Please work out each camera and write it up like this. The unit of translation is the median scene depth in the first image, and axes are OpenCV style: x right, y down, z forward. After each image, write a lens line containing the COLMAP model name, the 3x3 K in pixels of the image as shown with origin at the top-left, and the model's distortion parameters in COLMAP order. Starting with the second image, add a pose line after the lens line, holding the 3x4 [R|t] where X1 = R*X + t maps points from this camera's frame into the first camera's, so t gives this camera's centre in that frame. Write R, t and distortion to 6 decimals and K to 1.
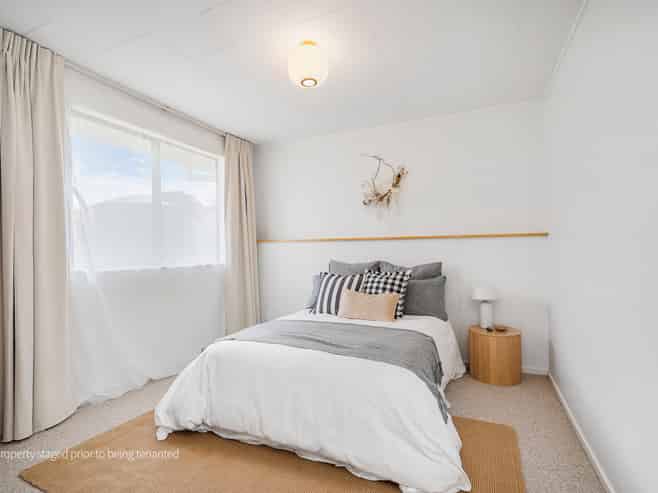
lens RADIAL K [[339.5, 0, 329.4], [0, 339.5, 247.8], [0, 0, 1]] dist [-0.005392, 0.001053]
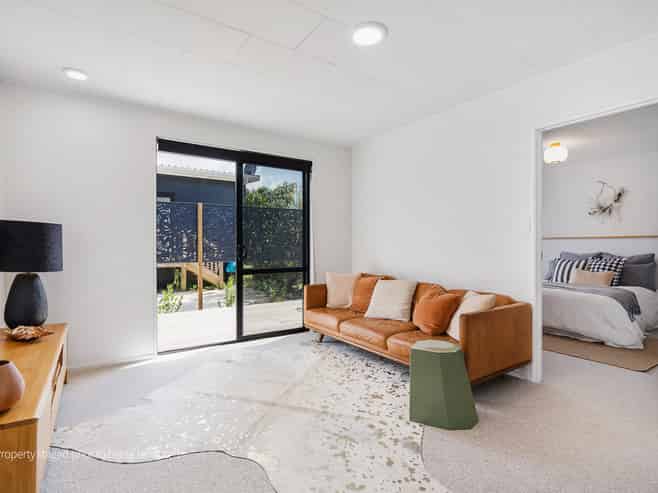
lens RADIAL K [[339.5, 0, 325.9], [0, 339.5, 246.7], [0, 0, 1]] dist [-0.005392, 0.001053]
pose [[0.843803, 0.011615, -0.536528, -0.084534], [-0.003824, 0.999871, 0.015631, -0.005034], [0.536640, -0.011138, 0.843738, -0.980055]]
